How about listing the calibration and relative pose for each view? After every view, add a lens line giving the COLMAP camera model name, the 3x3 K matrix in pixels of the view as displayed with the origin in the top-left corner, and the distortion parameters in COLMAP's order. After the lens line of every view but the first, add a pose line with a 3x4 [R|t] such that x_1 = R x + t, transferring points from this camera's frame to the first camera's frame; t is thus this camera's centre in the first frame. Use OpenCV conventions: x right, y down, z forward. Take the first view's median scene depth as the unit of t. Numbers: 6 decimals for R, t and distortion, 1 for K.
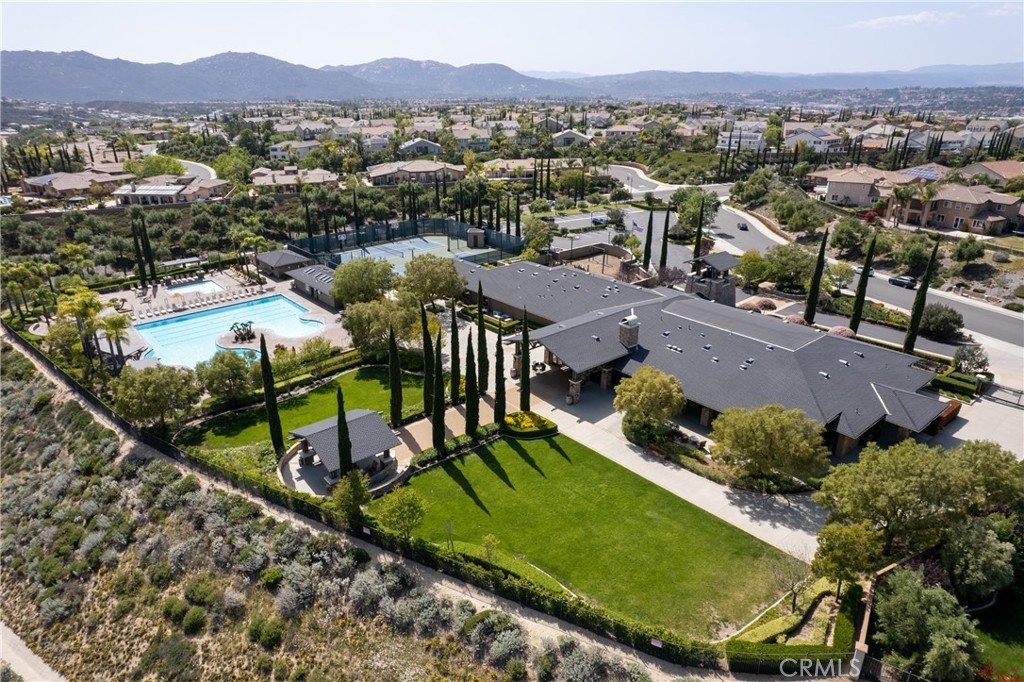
lens RADIAL K [[658.2, 0, 510.6], [0, 658.2, 346.7], [0, 0, 1]] dist [-0.082794, 0.080188]
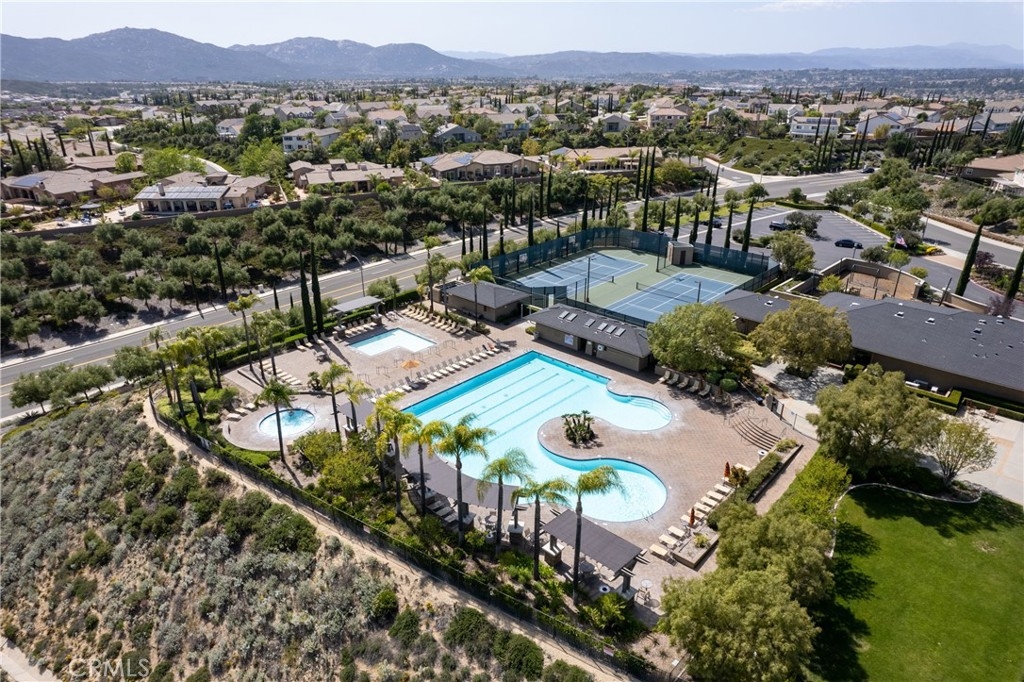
lens RADIAL K [[658.2, 0, 510.6], [0, 658.2, 346.7], [0, 0, 1]] dist [-0.082794, 0.080188]
pose [[0.993039, -0.043554, 0.109437, -0.428641], [0.040700, 0.998774, 0.028184, -0.099694], [-0.110531, -0.023533, 0.993594, 0.266531]]
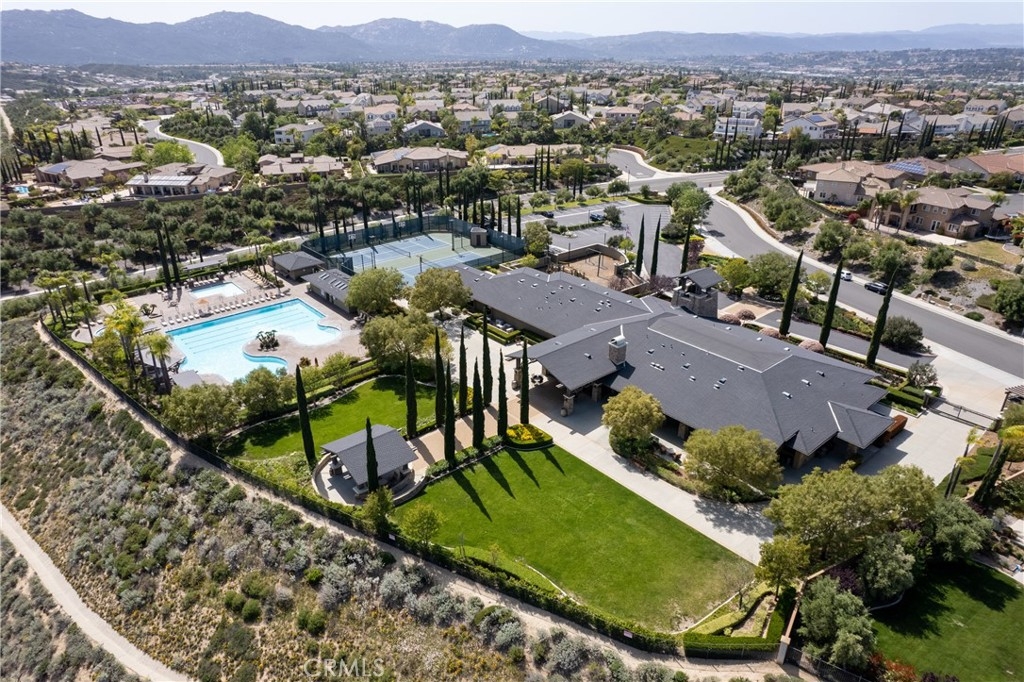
lens RADIAL K [[658.2, 0, 510.6], [0, 658.2, 346.7], [0, 0, 1]] dist [-0.082794, 0.080188]
pose [[0.999998, 0.001696, -0.000622, -0.001001], [-0.001661, 0.998646, 0.051993, -0.053853], [0.000709, -0.051992, 0.998647, -0.074584]]
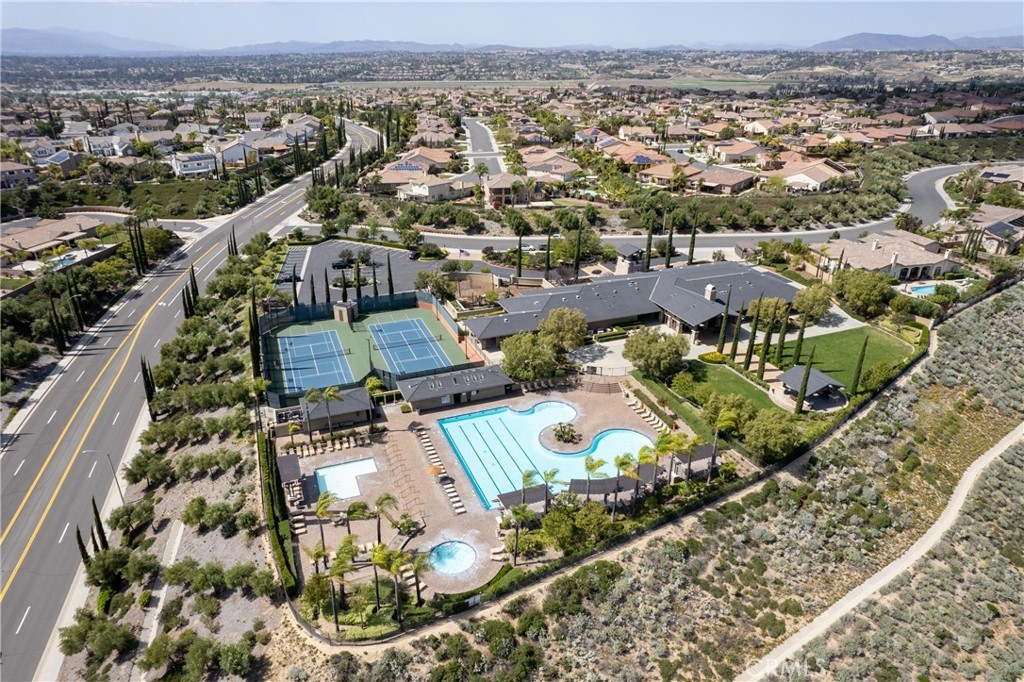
lens RADIAL K [[651.9, 0, 510.4], [0, 651.9, 345.5], [0, 0, 1]] dist [-0.081645, 0.076203]
pose [[0.320661, -0.391981, 0.862281, -0.997322], [0.352153, 0.894433, 0.275639, -0.363871], [-0.879298, 0.215268, 0.424847, 0.472285]]
